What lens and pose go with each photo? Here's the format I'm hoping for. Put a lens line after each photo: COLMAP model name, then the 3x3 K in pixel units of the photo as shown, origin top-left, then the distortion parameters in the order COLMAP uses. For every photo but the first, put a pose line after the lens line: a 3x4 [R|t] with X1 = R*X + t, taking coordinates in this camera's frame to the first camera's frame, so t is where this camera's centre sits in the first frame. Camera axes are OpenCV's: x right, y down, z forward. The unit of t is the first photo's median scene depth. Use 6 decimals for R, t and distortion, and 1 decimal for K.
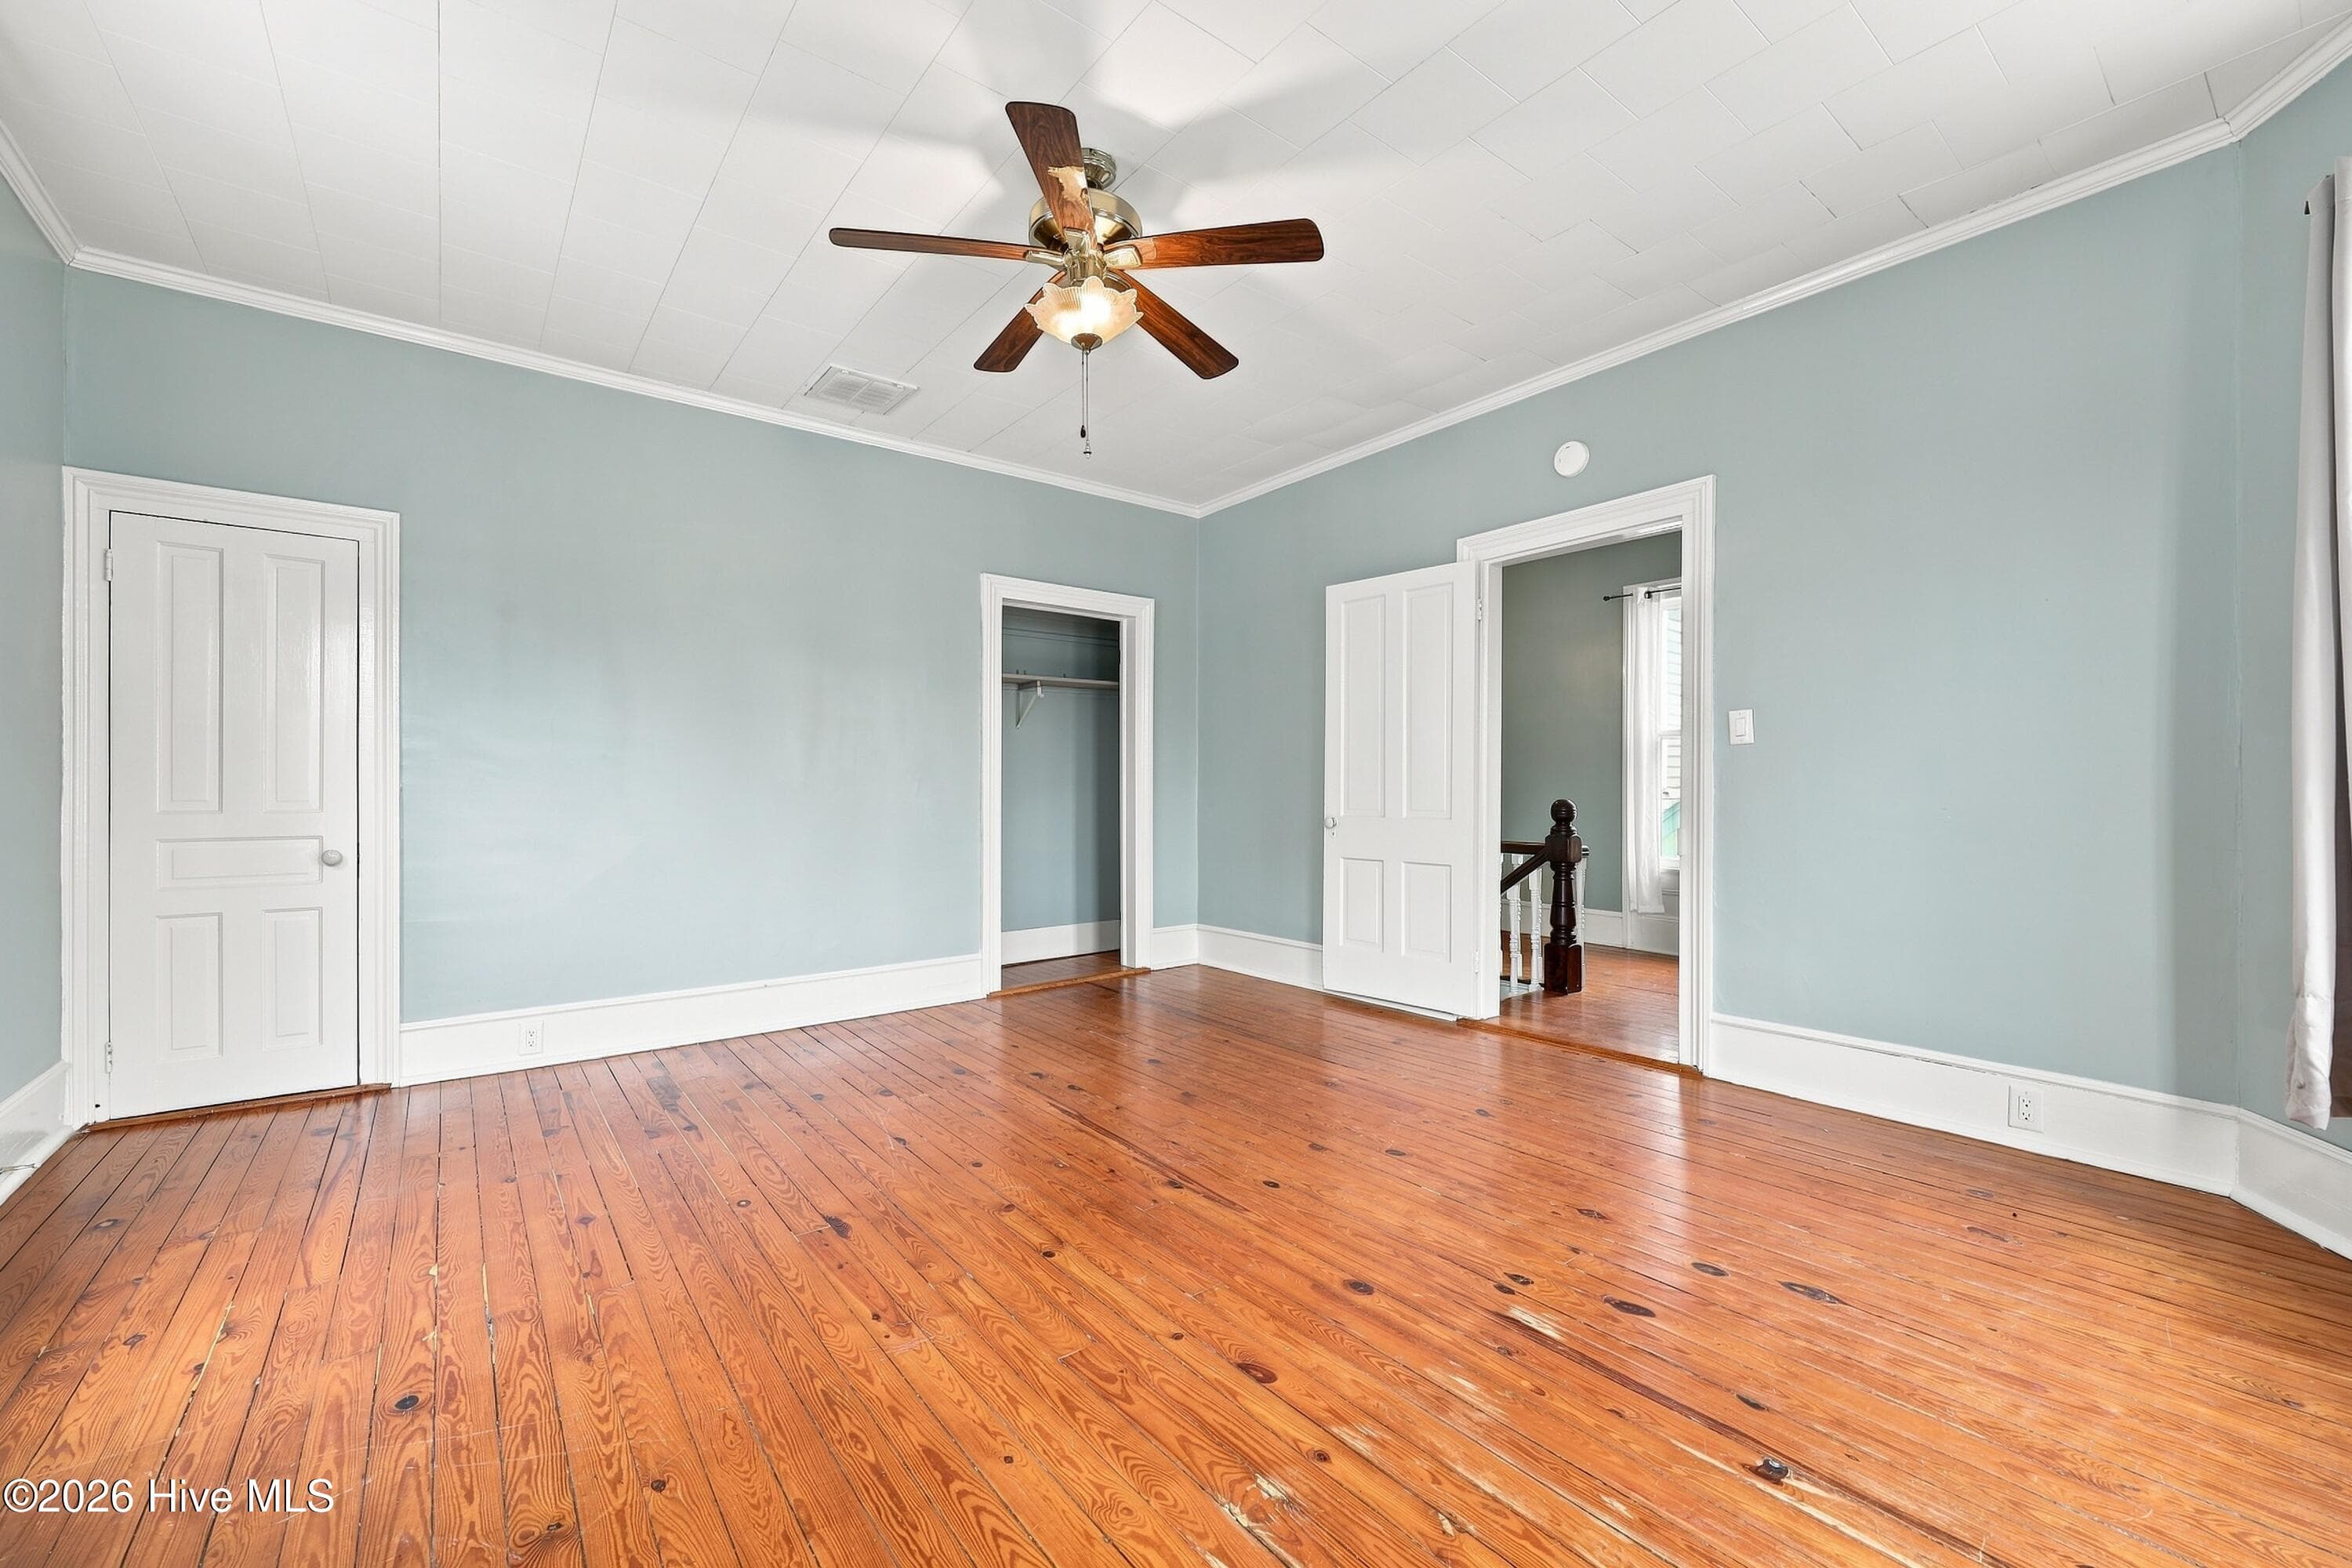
lens RADIAL K [[949.4, 0, 1182.7], [0, 949.4, 787.0], [0, 0, 1]] dist [-0.000562, 0.000072]
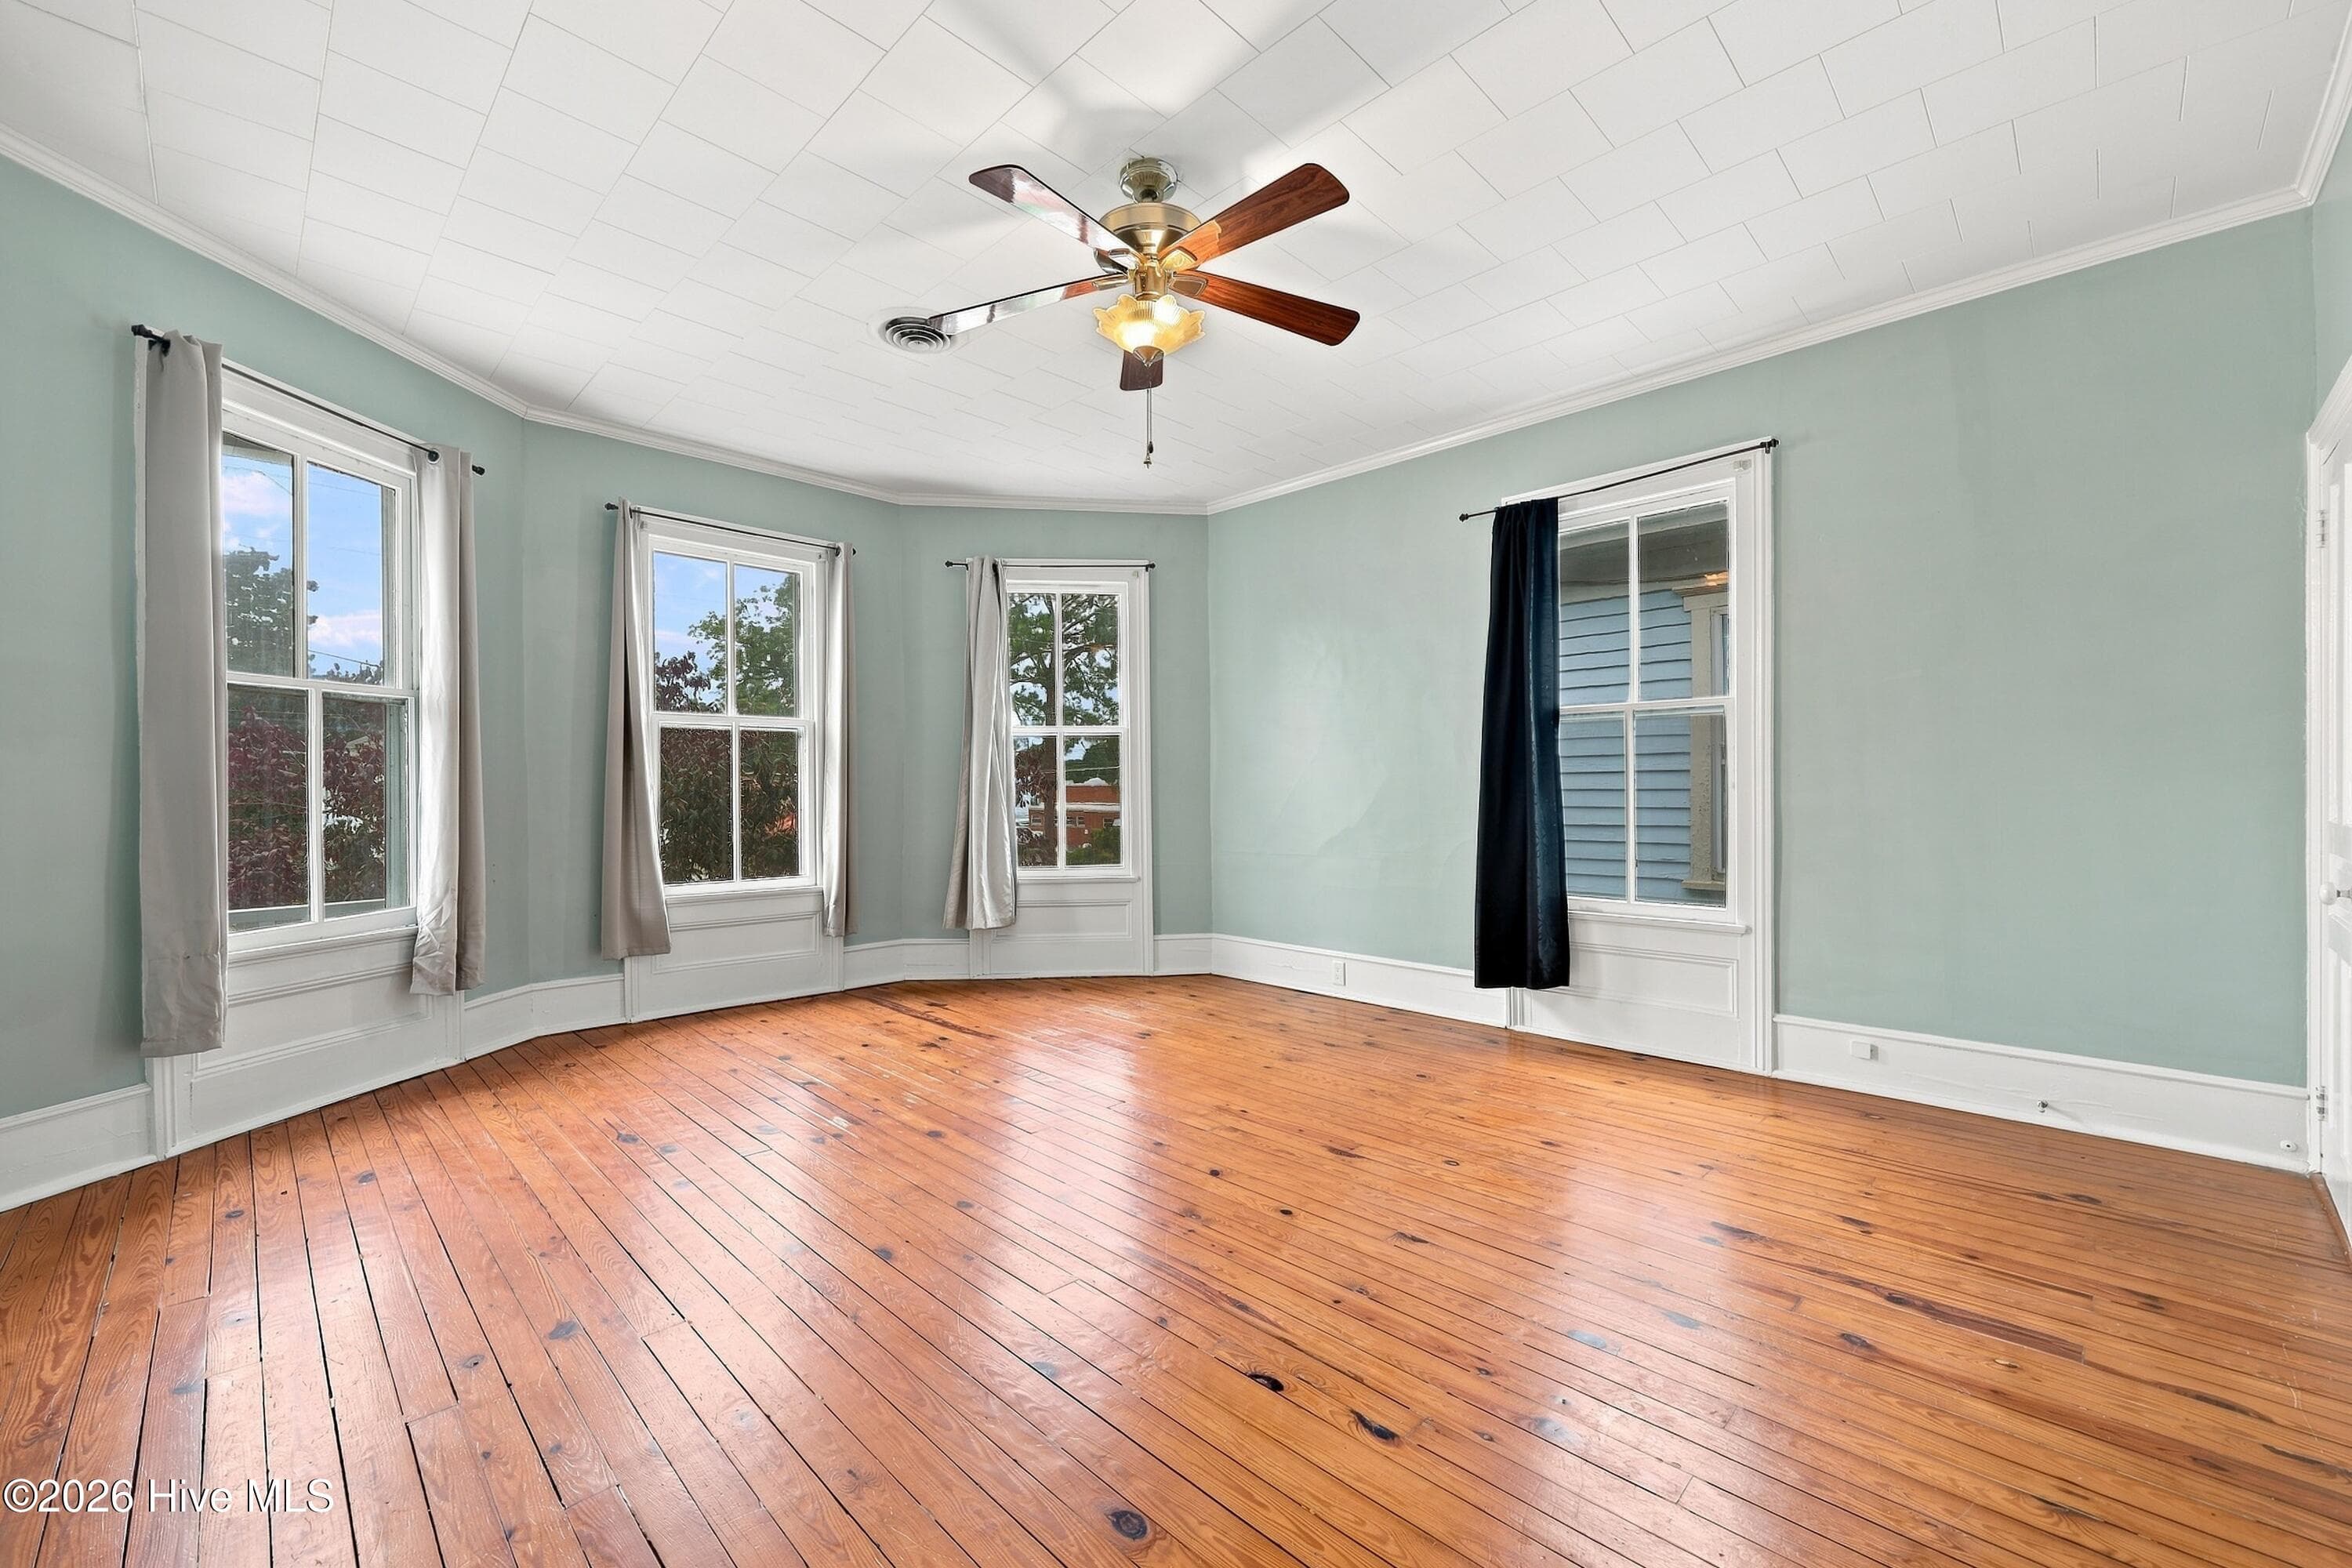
lens RADIAL K [[949.4, 0, 1176.6], [0, 949.4, 789.8], [0, 0, 1]] dist [-0.000562, 0.000072]
pose [[-0.992085, 0.005560, -0.125449, -0.001157], [0.005173, 0.999981, 0.003410, -0.006313], [0.125465, 0.002734, -0.992094, 1.655626]]
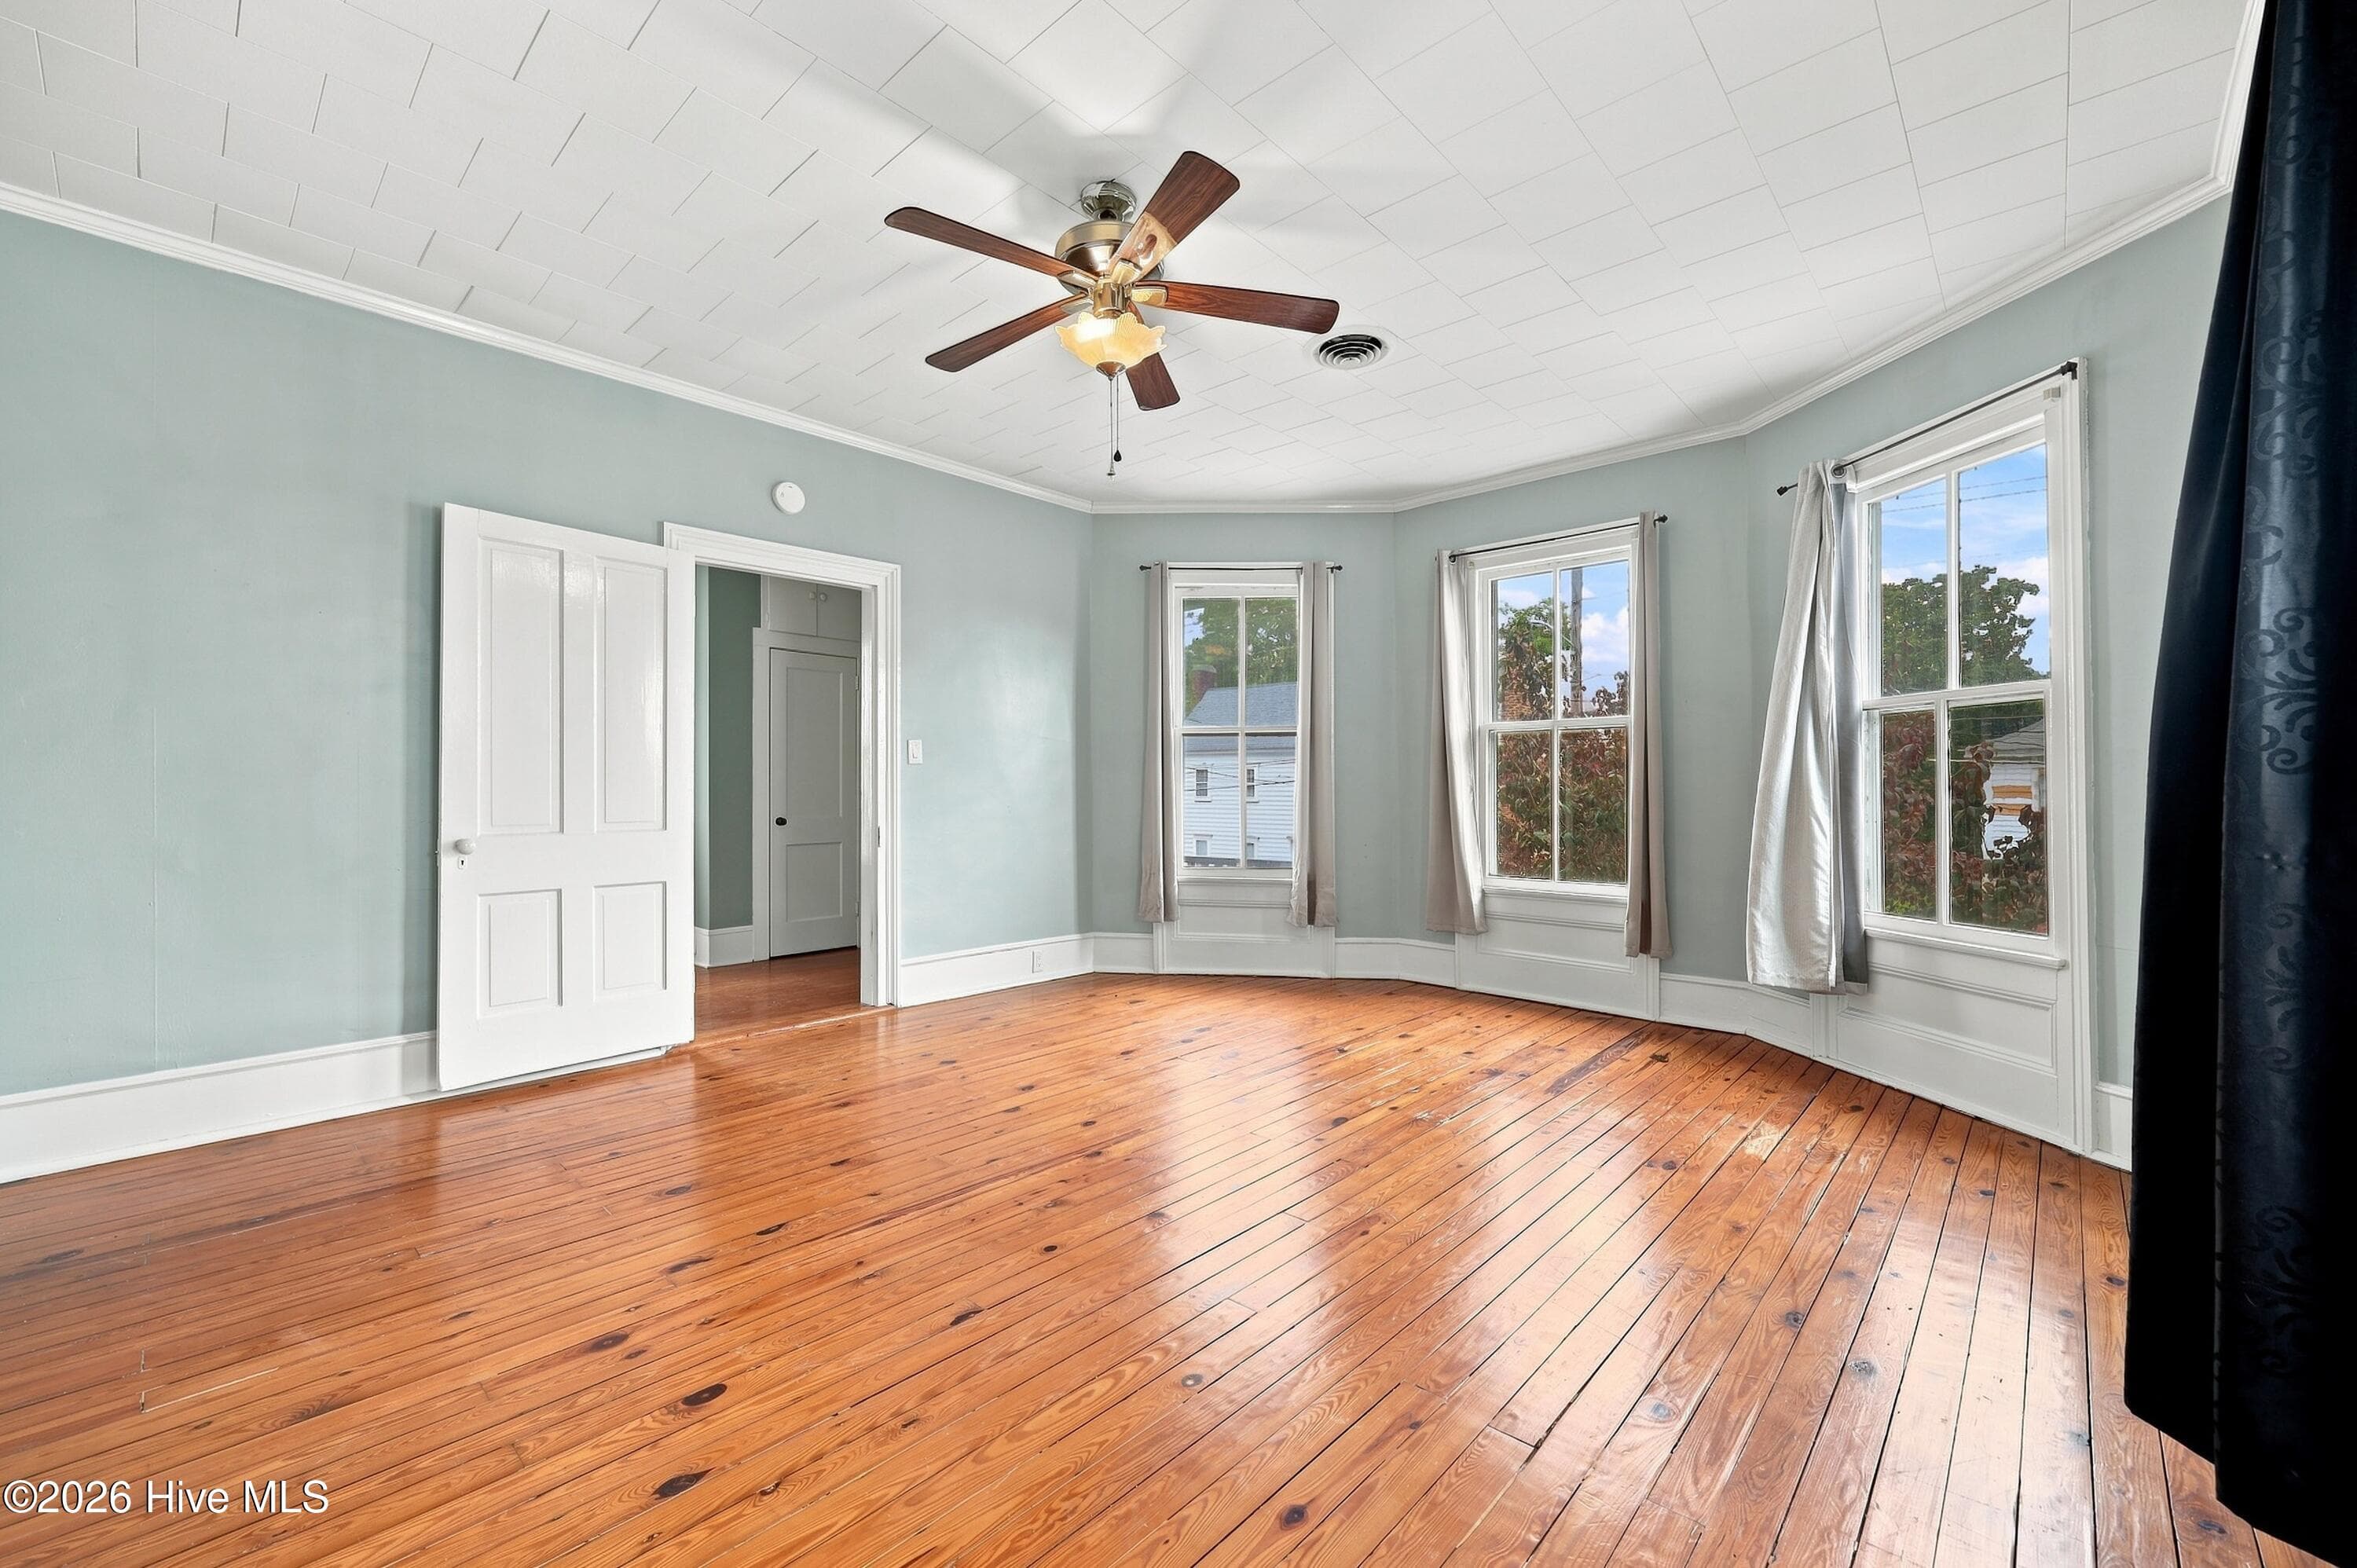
lens RADIAL K [[951.4, 0, 1186.9], [0, 951.4, 779.9], [0, 0, 1]] dist [-0.000562, 0.000072]
pose [[-0.166858, 0.010507, 0.985925, -0.939382], [-0.002220, 0.999937, -0.011032, -0.005559], [-0.985978, -0.004030, -0.166824, 0.900175]]
